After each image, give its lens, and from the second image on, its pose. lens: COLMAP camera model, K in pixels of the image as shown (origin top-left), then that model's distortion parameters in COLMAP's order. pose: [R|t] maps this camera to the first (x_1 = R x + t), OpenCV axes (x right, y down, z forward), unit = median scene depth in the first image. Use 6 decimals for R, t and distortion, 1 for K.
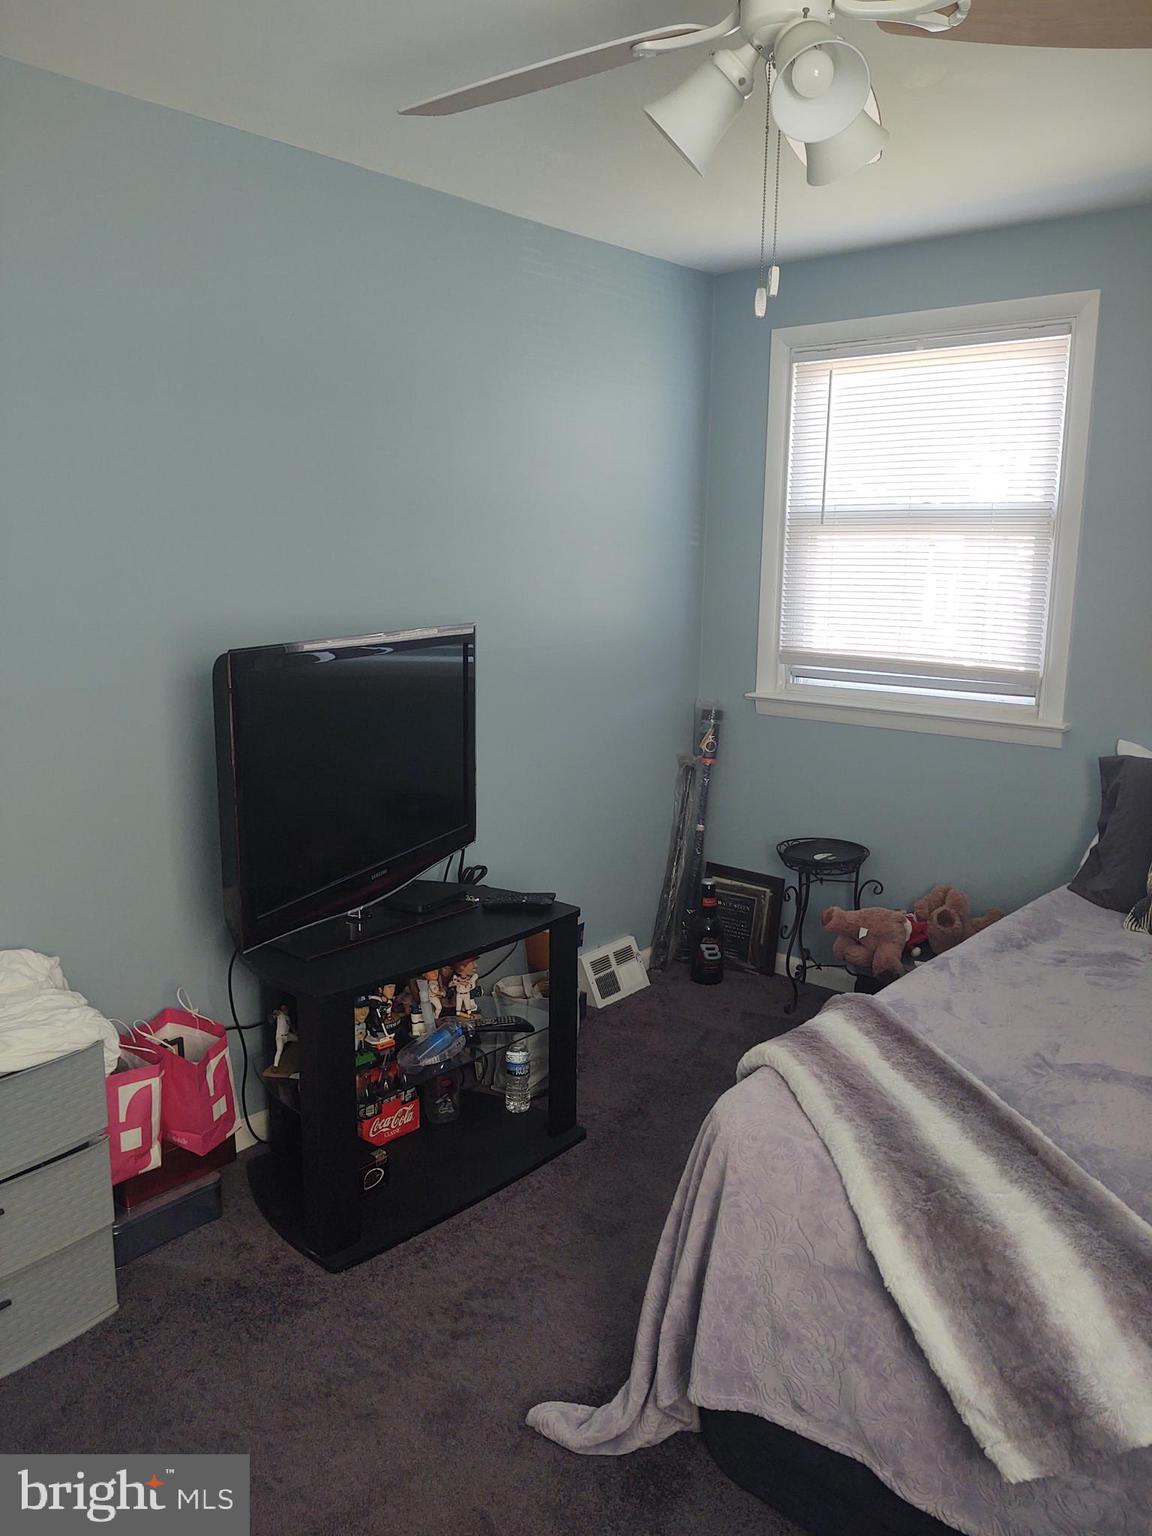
lens RADIAL K [[1172.9, 0, 564.7], [0, 1172.9, 765.0], [0, 0, 1]] dist [-0.000834, 0.001574]
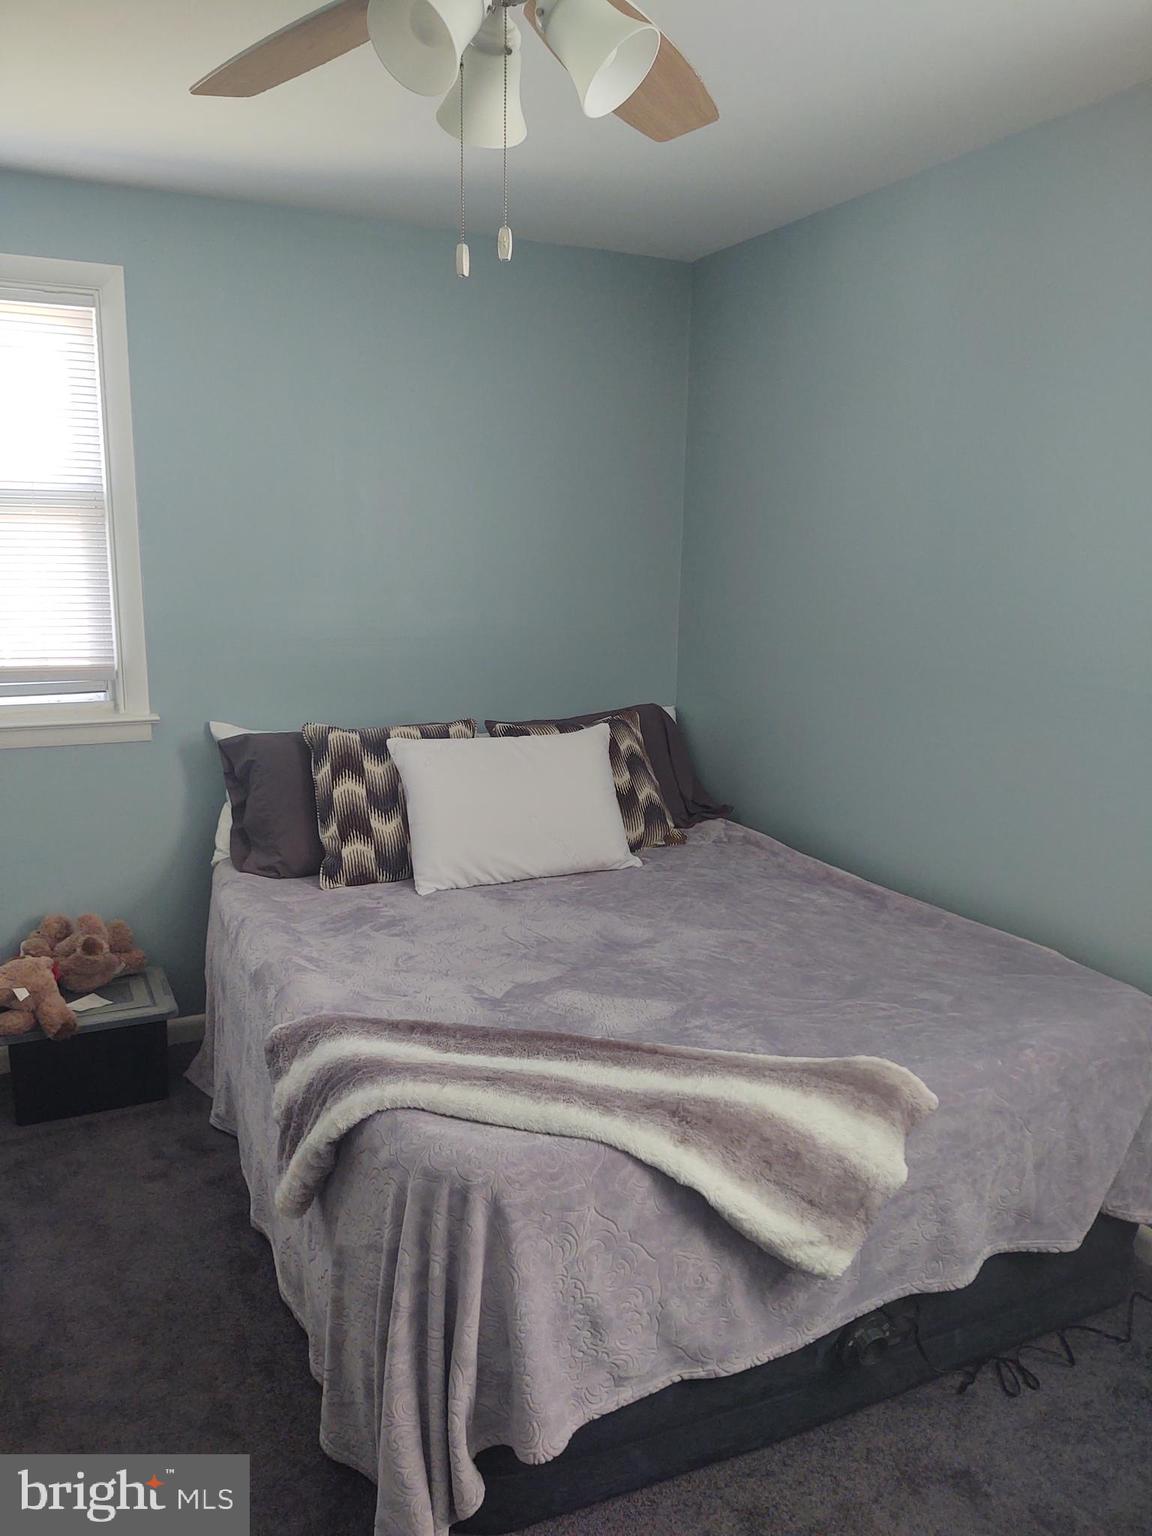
lens RADIAL K [[1172.9, 0, 567.3], [0, 1172.9, 770.6], [0, 0, 1]] dist [-0.000834, 0.001574]
pose [[0.399434, -0.178386, 0.899239, -0.416361], [0.166241, 0.978718, 0.120310, -0.064192], [-0.901563, 0.101435, 0.420589, 0.368495]]
